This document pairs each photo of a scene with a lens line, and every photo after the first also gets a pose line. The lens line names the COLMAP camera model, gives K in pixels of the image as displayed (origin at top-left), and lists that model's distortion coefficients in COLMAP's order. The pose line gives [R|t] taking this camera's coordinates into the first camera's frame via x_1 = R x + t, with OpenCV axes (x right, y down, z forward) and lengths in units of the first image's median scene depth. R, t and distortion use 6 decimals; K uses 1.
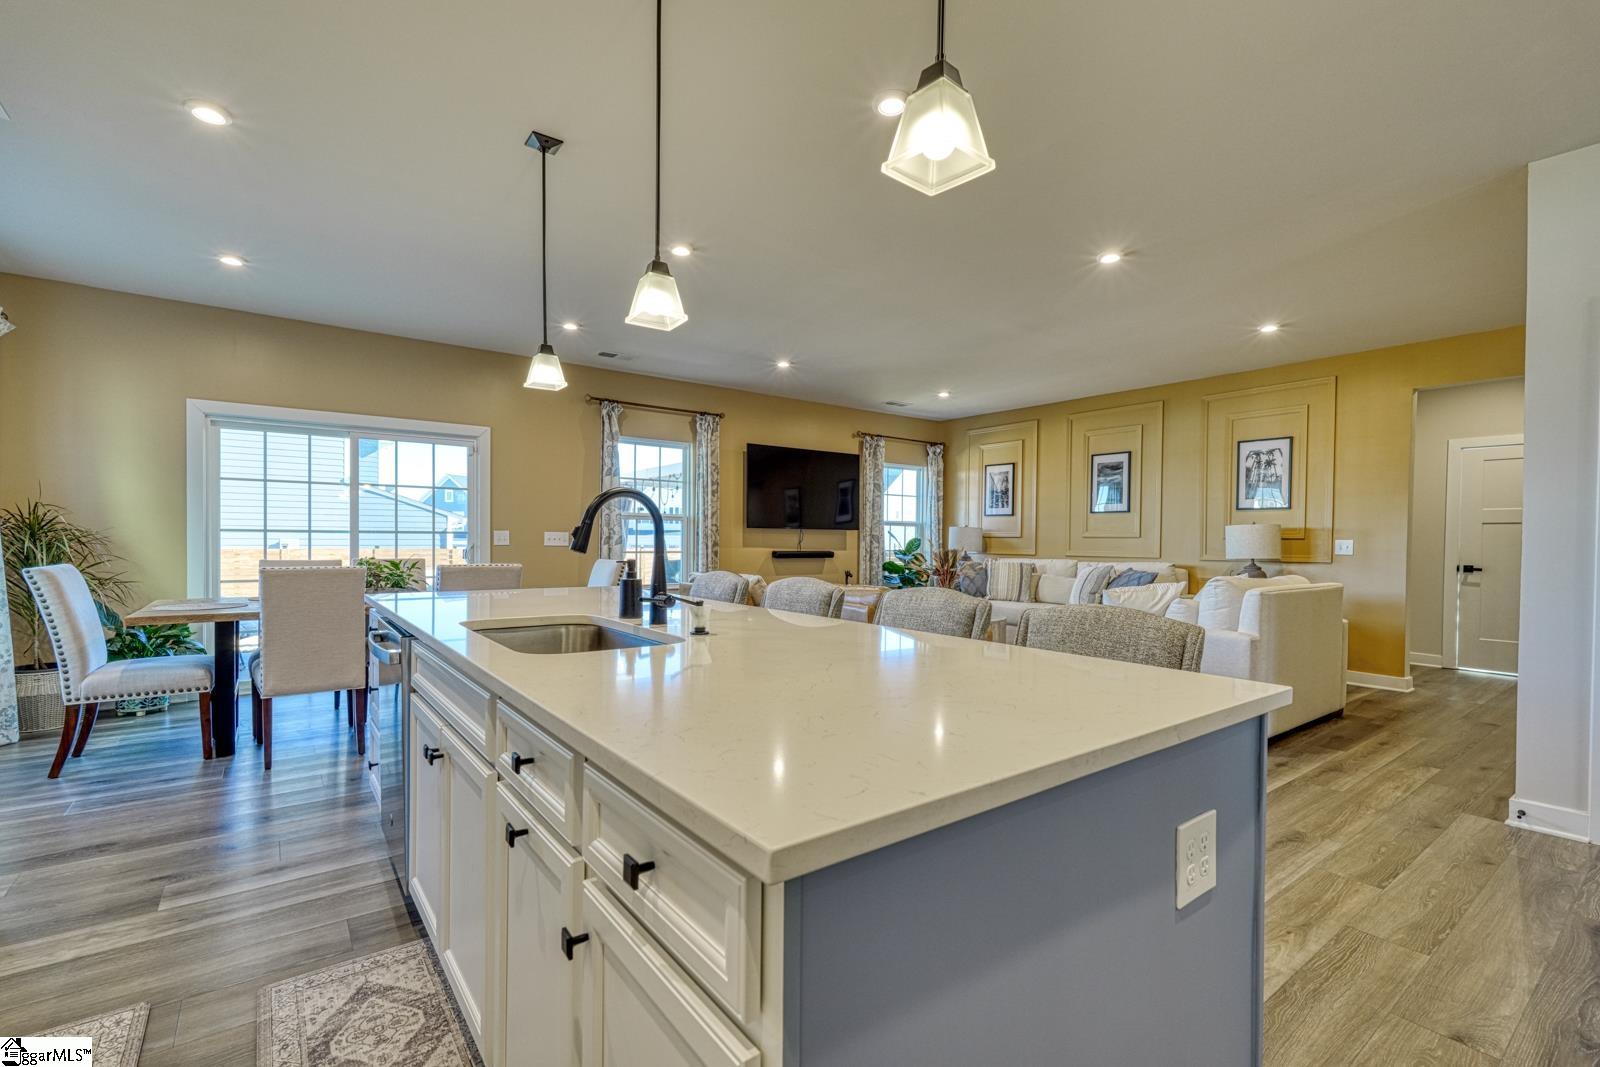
lens RADIAL K [[711.4, 0, 800.2], [0, 711.4, 543.4], [0, 0, 1]] dist [0.001801, 0.000212]
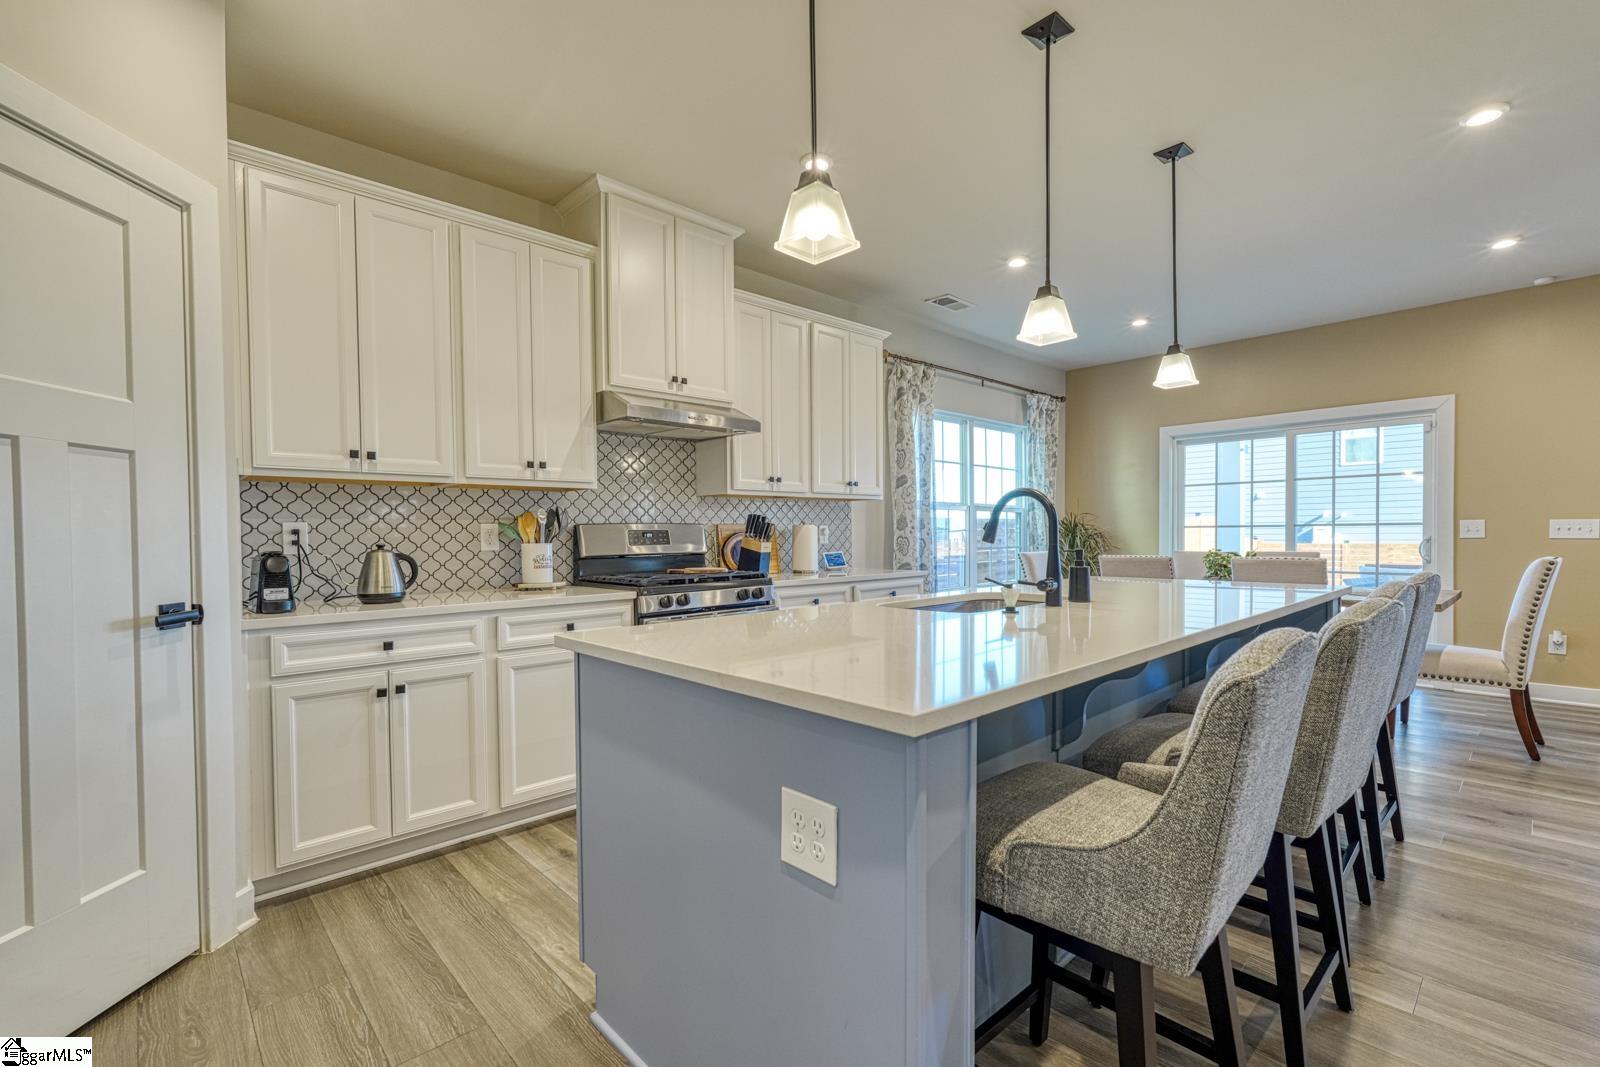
lens RADIAL K [[706.4, 0, 805.2], [0, 706.4, 546.8], [0, 0, 1]] dist [0.003063, 0.000114]
pose [[0.104901, 0.007646, -0.994453, 0.356659], [0.004483, 0.999957, 0.008161, 0.003269], [0.994473, -0.005315, 0.104862, 0.200829]]
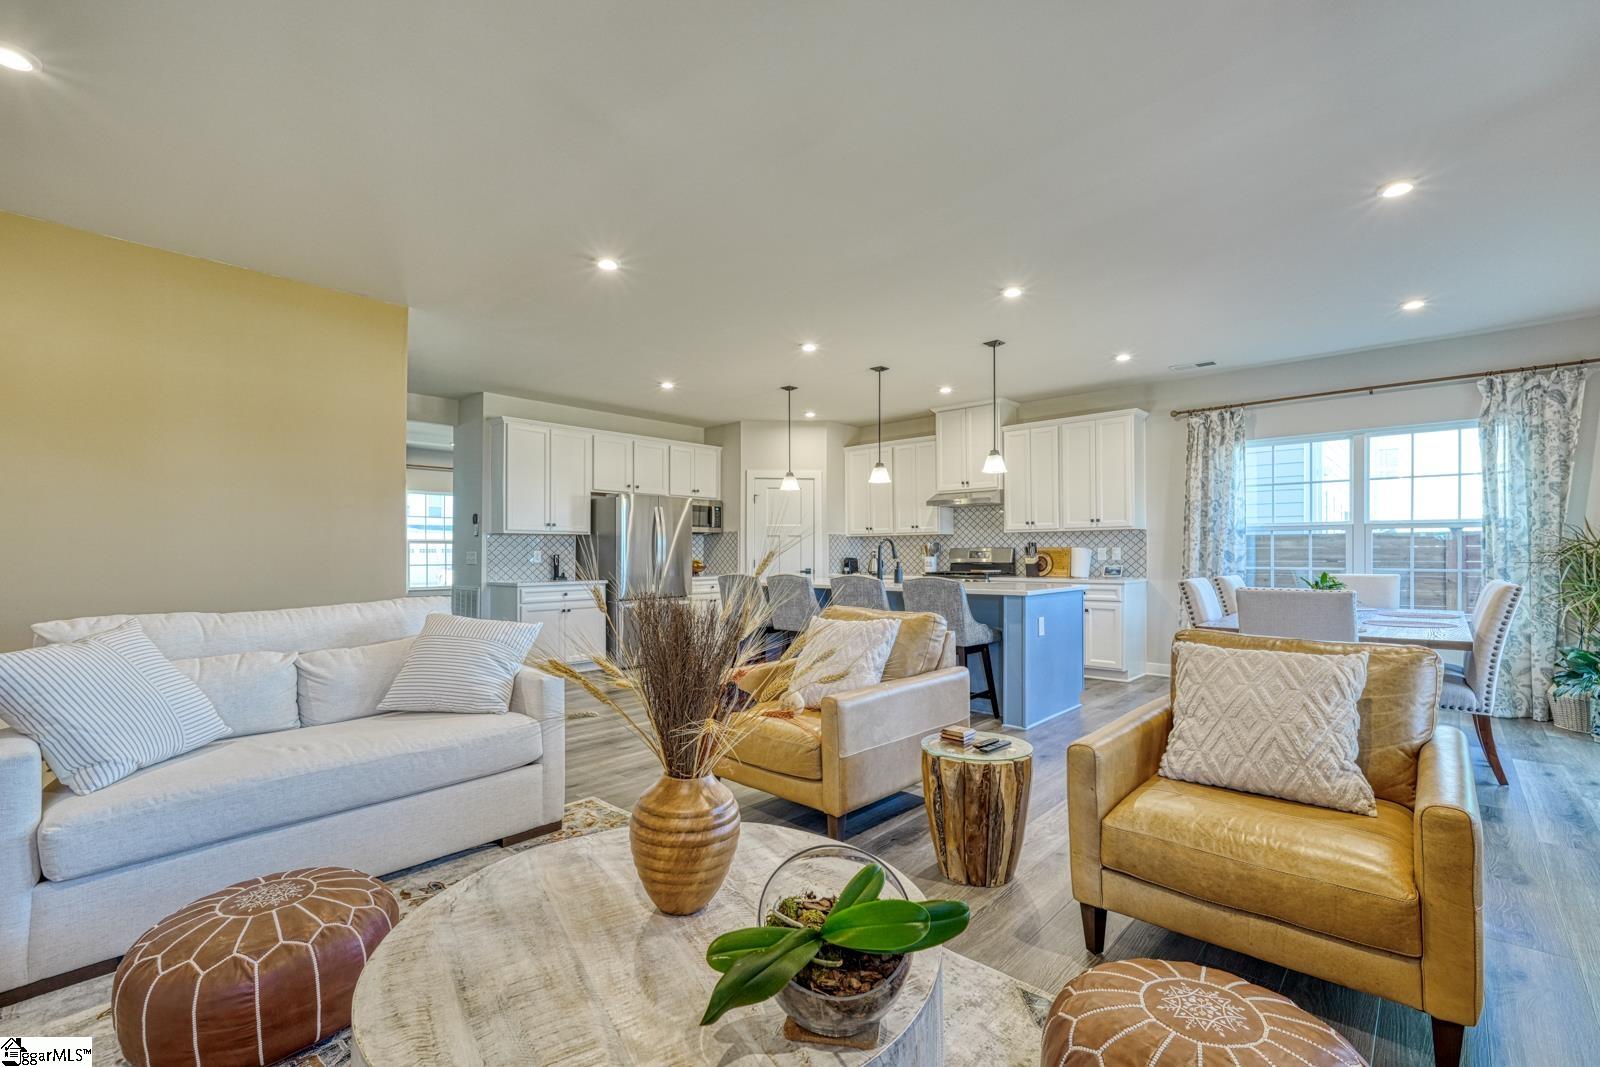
lens RADIAL K [[706.4, 0, 805.2], [0, 706.4, 546.8], [0, 0, 1]] dist [0.003063, 0.000114]
pose [[-0.983161, -0.006416, -0.182629, 0.267726], [-0.005626, 0.999972, -0.004846, -0.008476], [0.182655, -0.003737, -0.983170, 1.536035]]
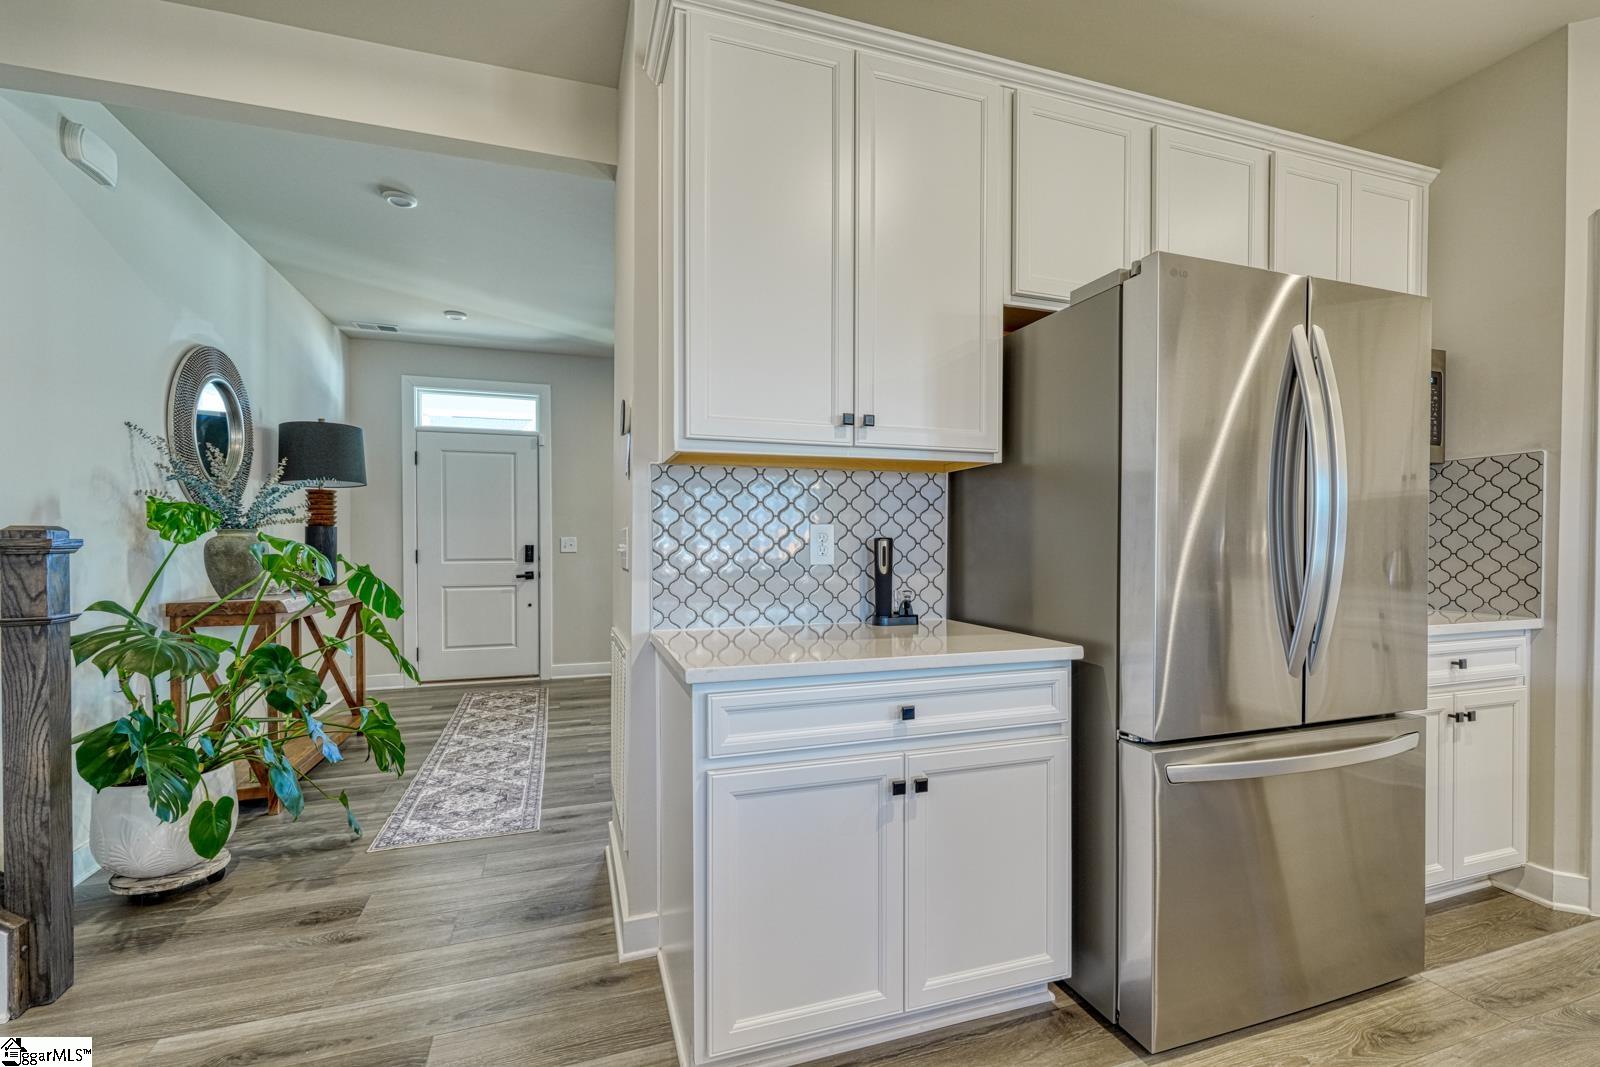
lens RADIAL K [[706.4, 0, 805.2], [0, 706.4, 546.8], [0, 0, 1]] dist [0.003063, 0.000114]
pose [[-0.949165, -0.009511, 0.314637, 0.414478], [-0.005069, 0.999876, 0.014932, 0.002730], [-0.314739, 0.012578, -0.949095, 0.447721]]
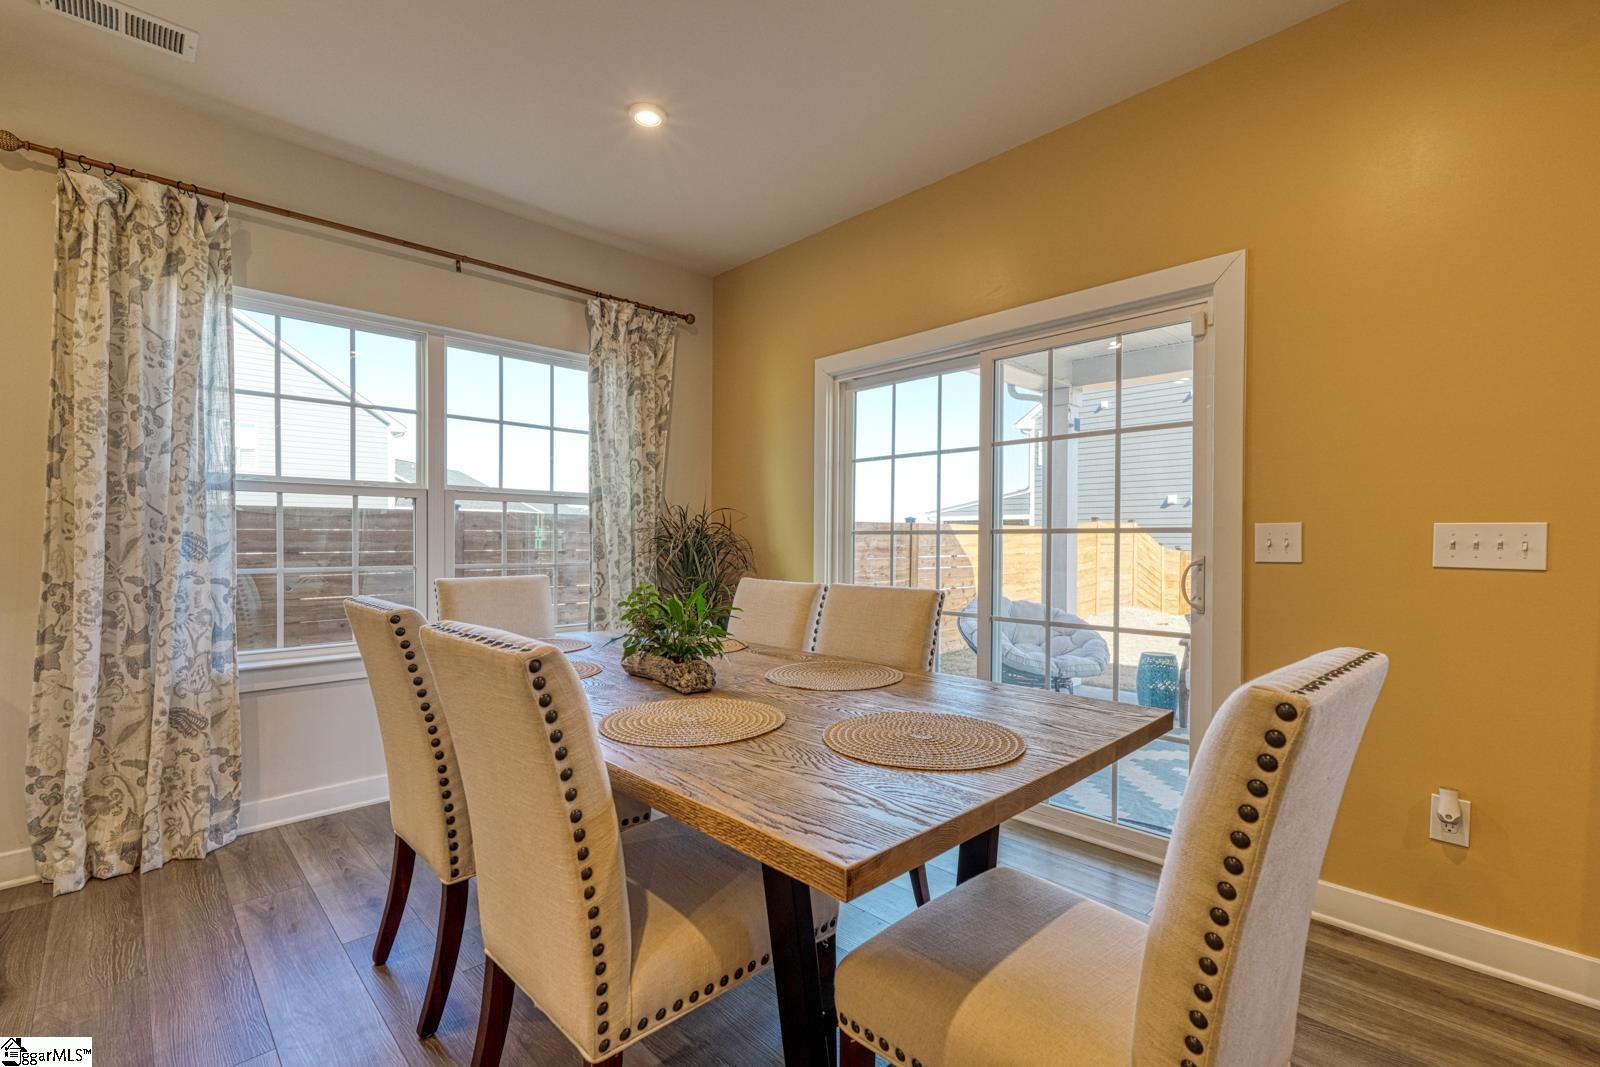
lens RADIAL K [[706.4, 0, 805.2], [0, 706.4, 546.8], [0, 0, 1]] dist [0.003063, 0.000114]
pose [[0.120621, 0.002985, -0.992694, -0.106657], [-0.005787, 0.999981, 0.002304, -0.005512], [0.992682, 0.005467, 0.120636, 0.860063]]
